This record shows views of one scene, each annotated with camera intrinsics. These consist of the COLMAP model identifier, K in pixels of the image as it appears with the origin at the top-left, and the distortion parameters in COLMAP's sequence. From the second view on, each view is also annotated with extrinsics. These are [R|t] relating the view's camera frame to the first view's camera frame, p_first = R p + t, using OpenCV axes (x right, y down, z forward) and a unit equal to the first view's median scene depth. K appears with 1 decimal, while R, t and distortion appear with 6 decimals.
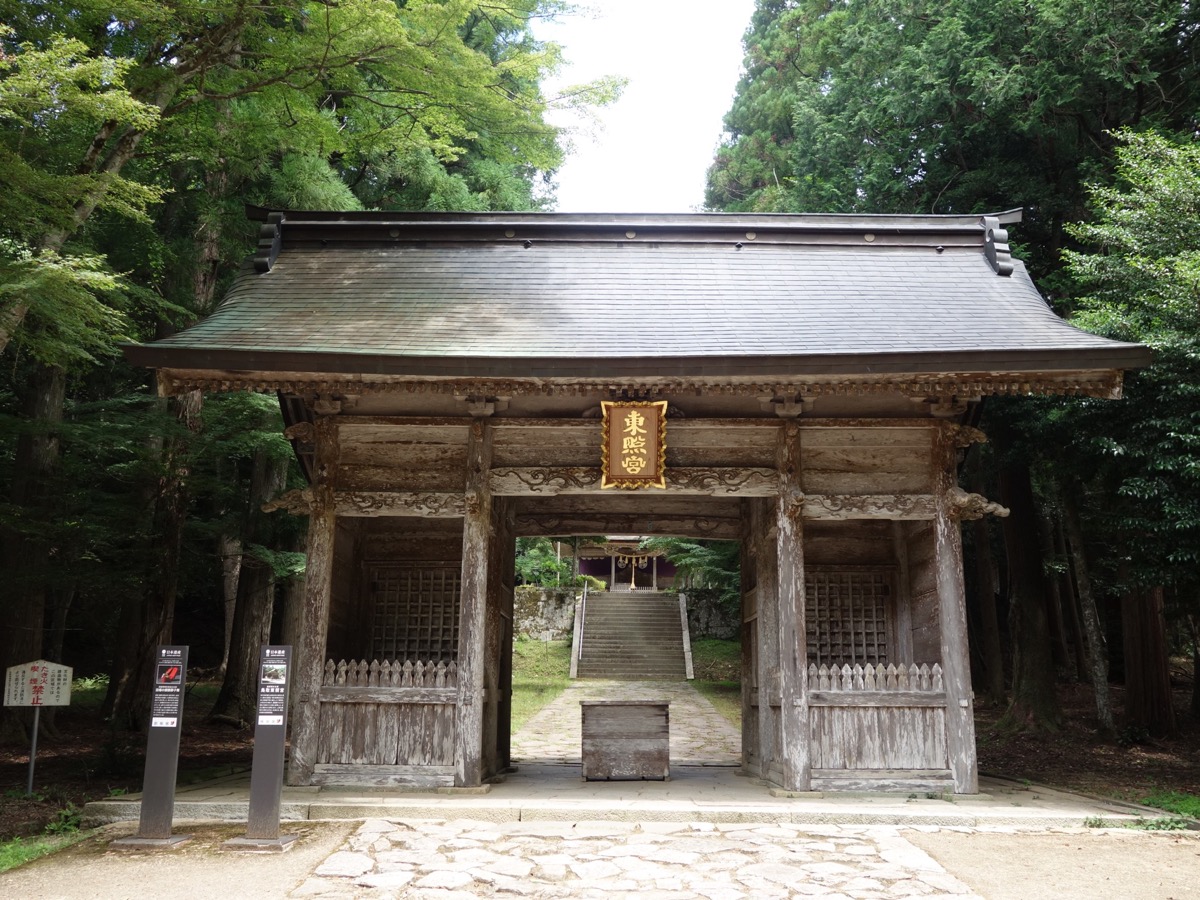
lens RADIAL K [[1027.1, 0, 600.0], [0, 1027.1, 450.0], [0, 0, 1]] dist [0.000018, 0.000497]
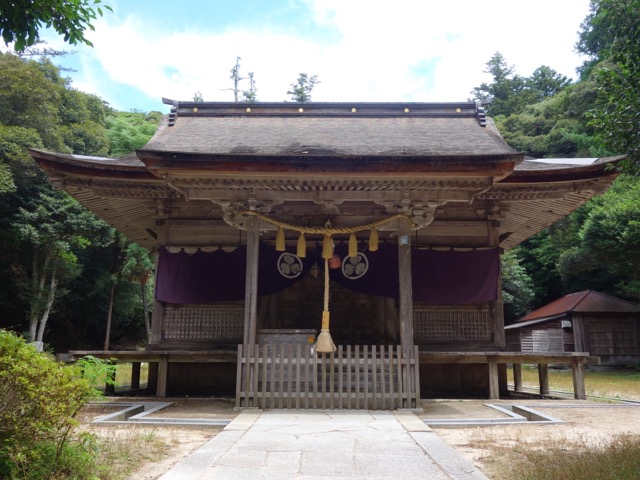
lens RADIAL K [[547.8, 0, 320.0], [0, 547.8, 240.0], [0, 0, 1]] dist [0.000018, 0.000497]
pose [[0.999557, -0.001013, 0.029753, 0.030757], [0.000392, 0.999782, 0.020858, 0.119295], [-0.029767, -0.020837, 0.999340, 0.995368]]
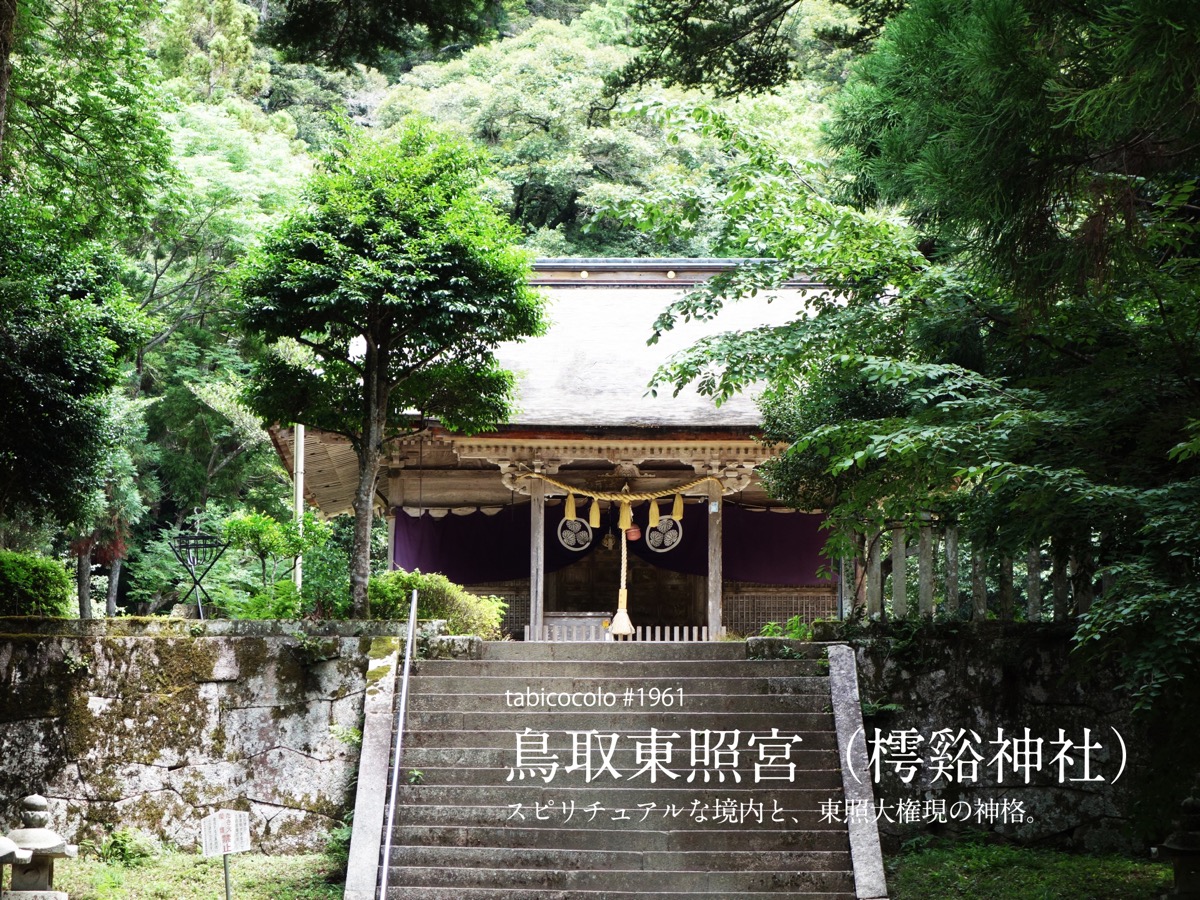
lens RADIAL K [[3539.6, 0, 600.0], [0, 3539.6, 450.0], [0, 0, 1]] dist [0.088532, 0.472671]
pose [[0.999654, -0.003668, 0.026035, 0.007057], [0.001928, 0.997781, 0.066549, 0.045009], [-0.026222, -0.066476, 0.997443, 0.226937]]
